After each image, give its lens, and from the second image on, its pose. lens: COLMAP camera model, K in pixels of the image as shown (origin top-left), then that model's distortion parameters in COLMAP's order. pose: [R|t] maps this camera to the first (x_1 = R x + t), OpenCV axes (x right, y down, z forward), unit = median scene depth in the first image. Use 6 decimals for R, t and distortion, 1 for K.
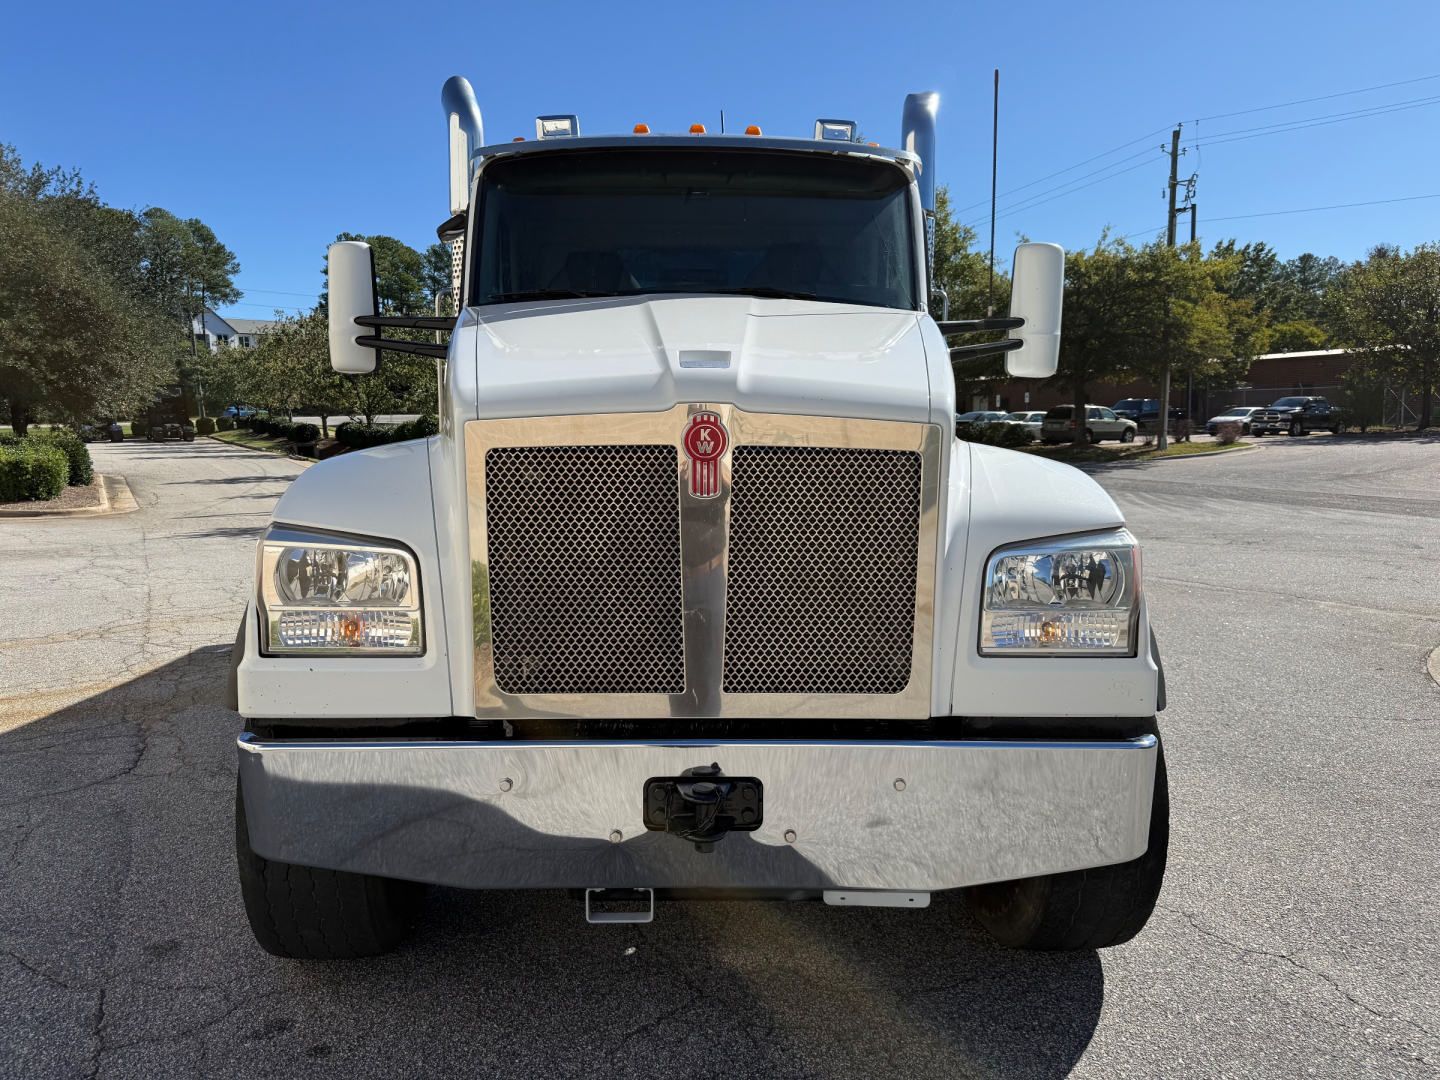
lens RADIAL K [[1026.3, 0, 725.6], [0, 1026.3, 533.5], [0, 0, 1]] dist [0.038174, -0.048836]
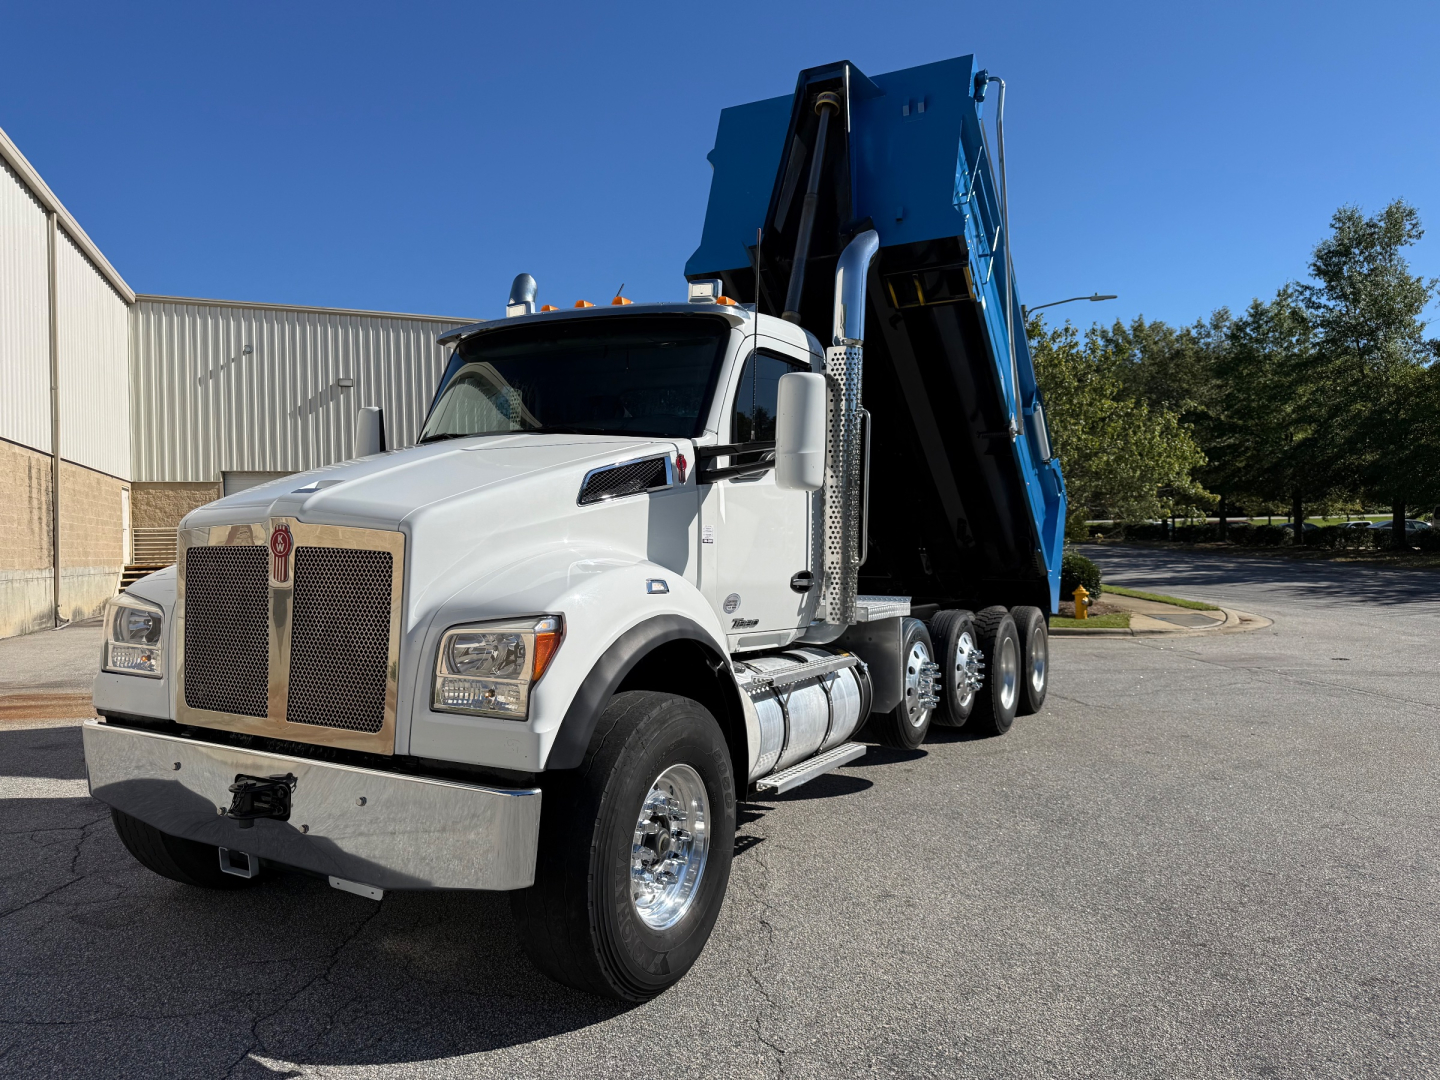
lens RADIAL K [[1026.3, 0, 726.4], [0, 1026.3, 548.7], [0, 0, 1]] dist [0.038174, -0.048836]
pose [[0.860340, 0.004596, -0.509700, 1.239563], [-0.056159, 0.994726, -0.085823, 0.007171], [0.506617, 0.102462, 0.856061, 0.060747]]
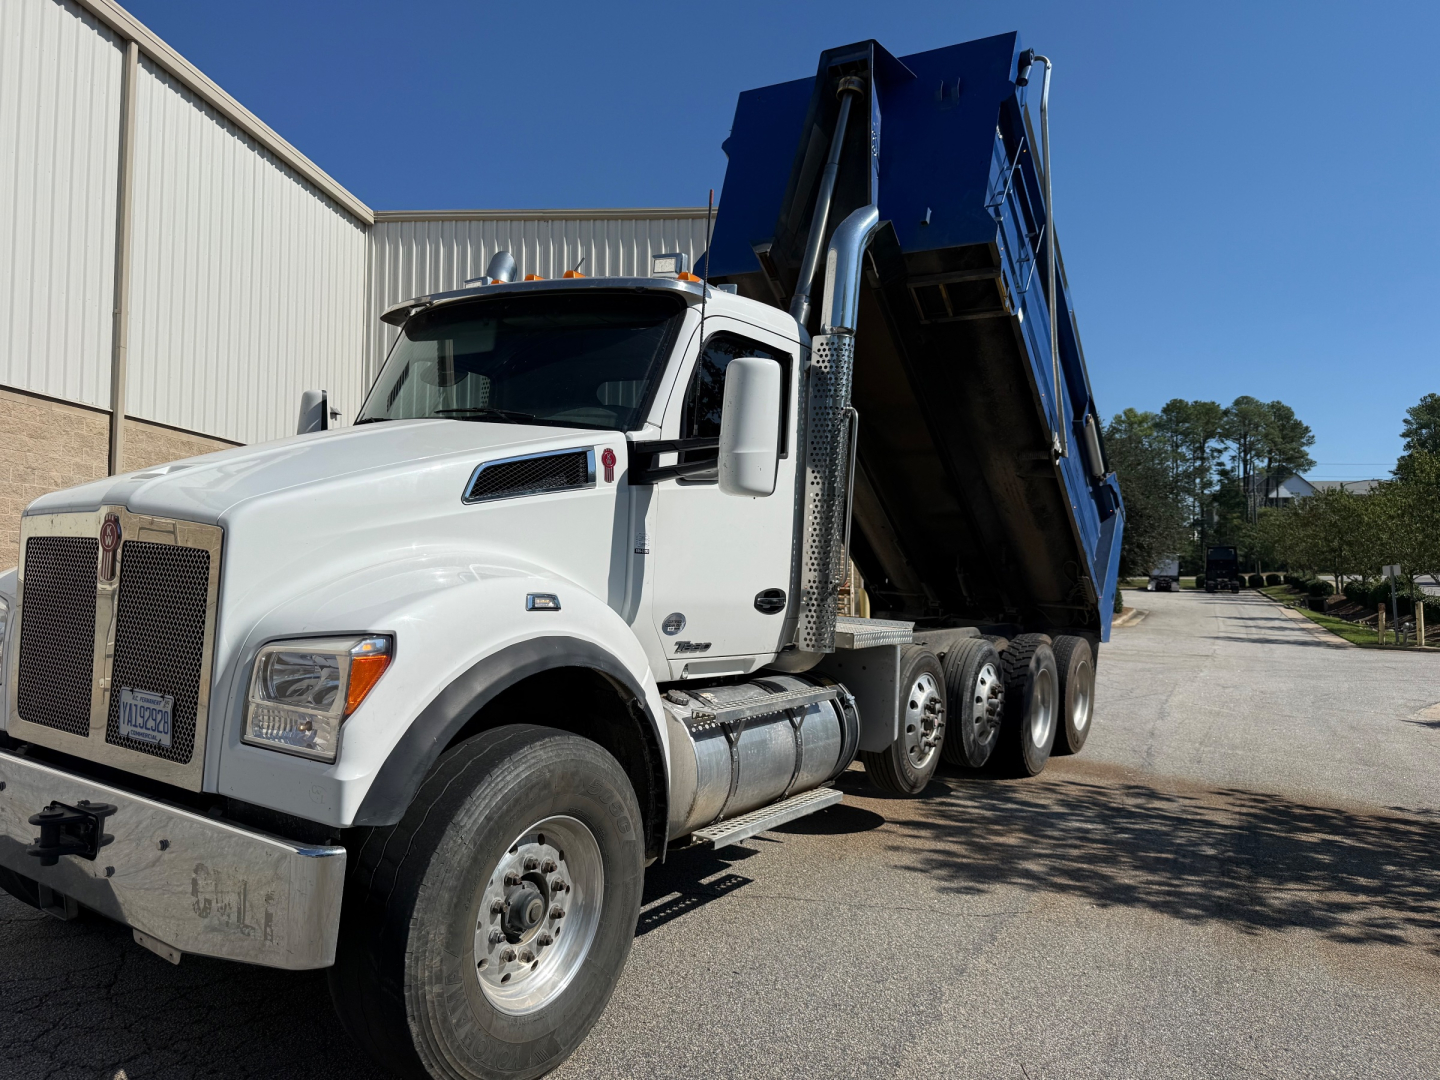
lens RADIAL K [[997.1, 0, 697.6], [0, 997.1, 560.7], [0, 0, 1]] dist [-0.006514, 0.002176]
pose [[0.801370, 0.022485, -0.597746, 1.258988], [-0.089959, 0.992458, -0.083271, -0.026096], [0.591366, 0.120504, 0.797349, 0.434411]]
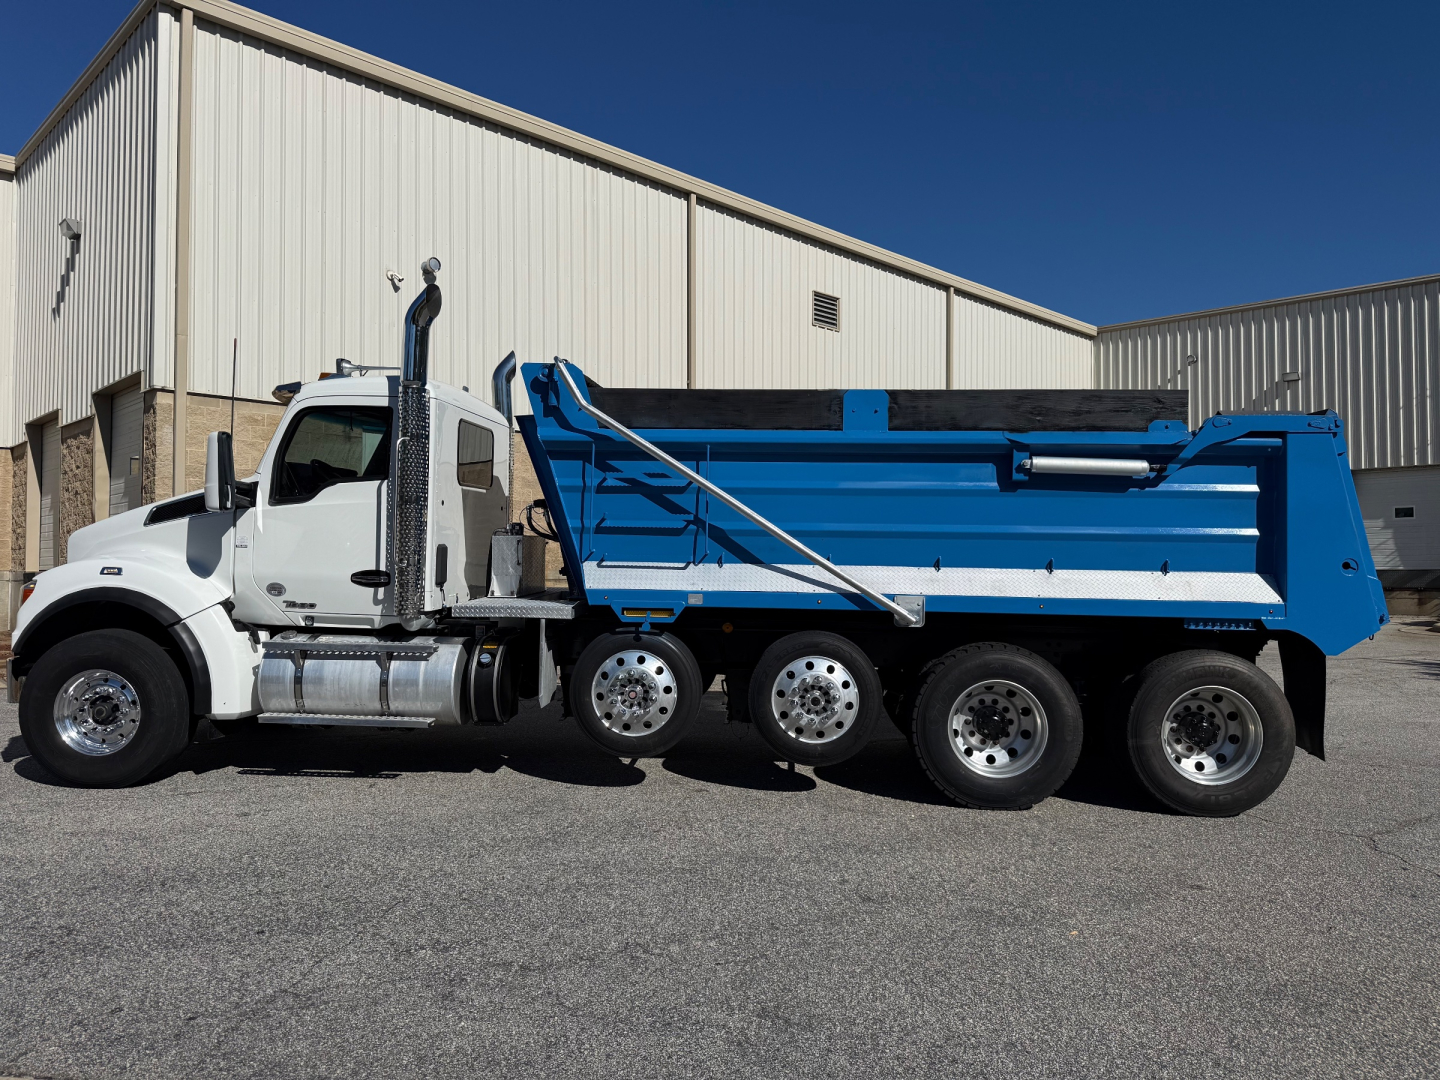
lens RADIAL K [[1026.3, 0, 713.2], [0, 1026.3, 542.8], [0, 0, 1]] dist [0.038174, -0.048836]
pose [[-0.099997, -0.002394, -0.994985, 2.863918], [-0.114280, 0.993407, 0.009095, -0.329284], [0.988403, 0.114617, -0.099611, 3.038089]]
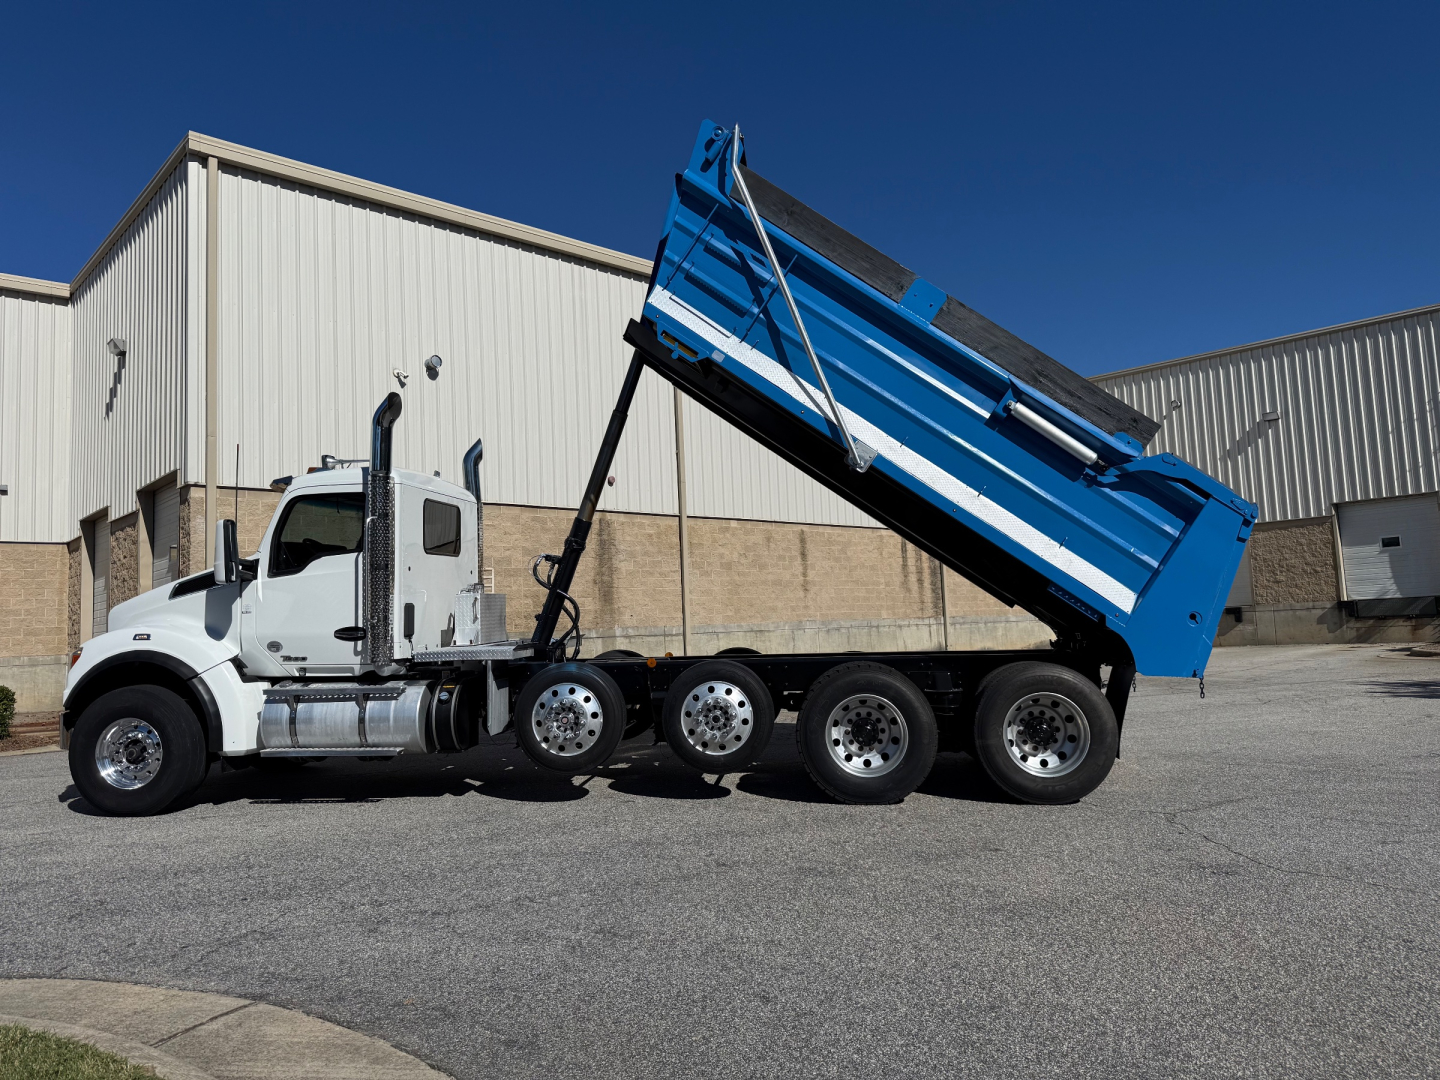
lens RADIAL K [[1026.3, 0, 710.3], [0, 1026.3, 536.3], [0, 0, 1]] dist [0.038174, -0.048836]
pose [[-0.144007, -0.064373, -0.987481, 3.348188], [-0.069332, 0.996086, -0.054823, -0.318191], [0.987145, 0.060569, -0.147907, 3.478997]]
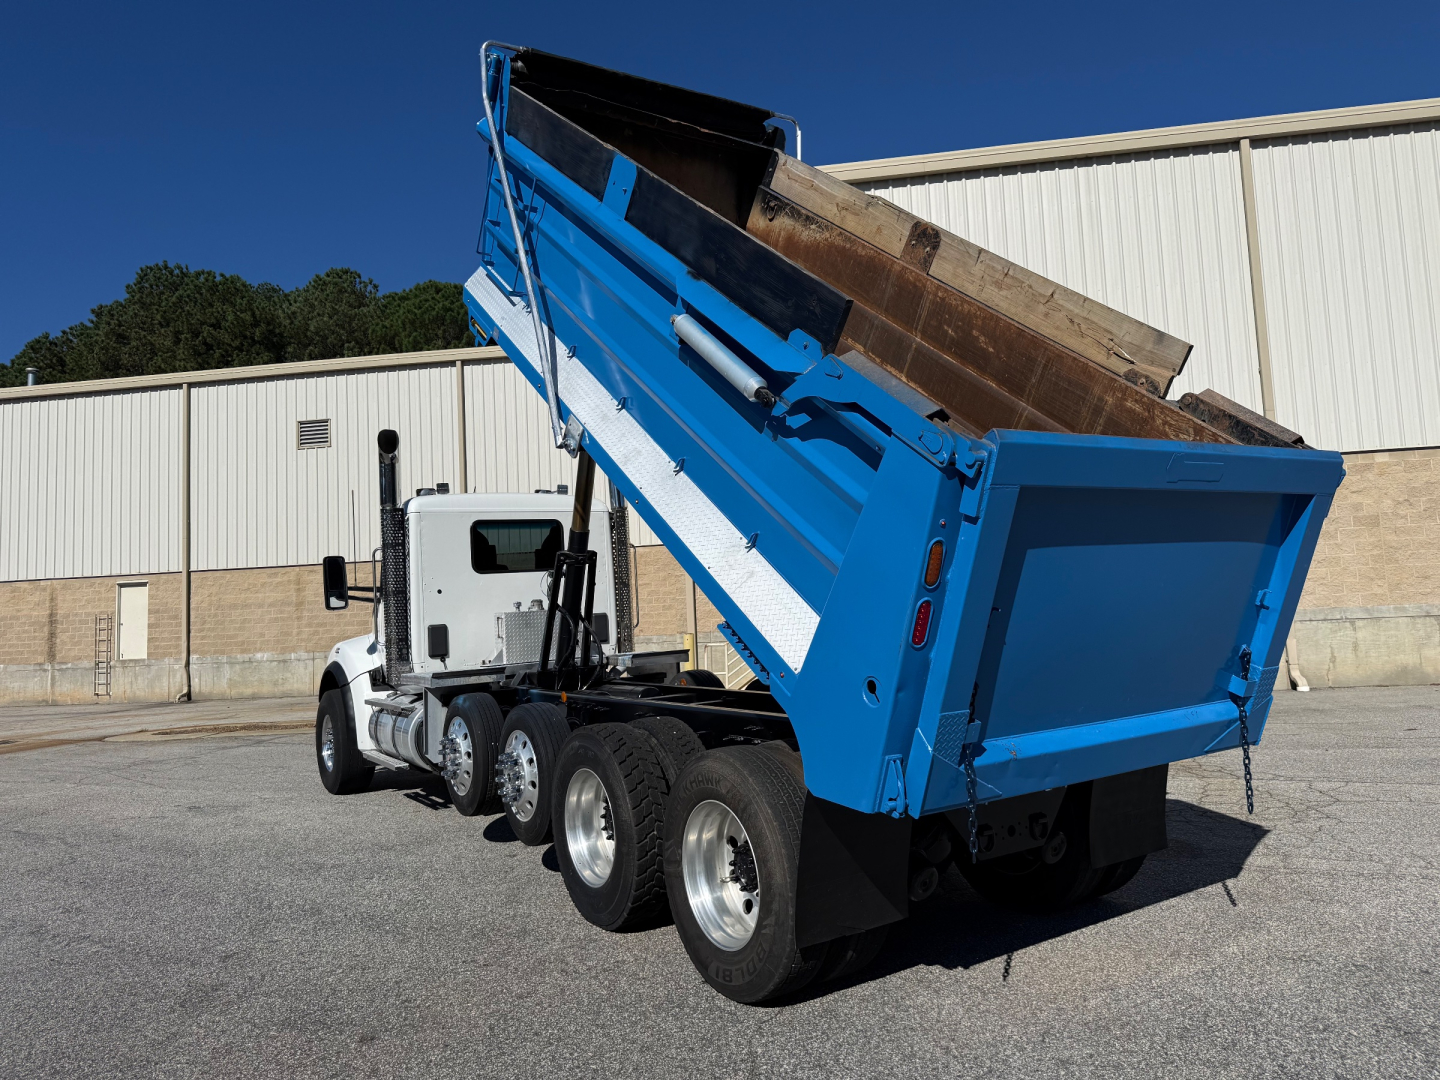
lens RADIAL K [[1026.3, 0, 704.6], [0, 1026.3, 511.7], [0, 0, 1]] dist [0.038174, -0.048836]
pose [[-0.866255, 0.000643, -0.499601, 1.164080], [0.003237, 0.999985, -0.004325, -0.578191], [0.499591, -0.005363, -0.866245, 5.478058]]
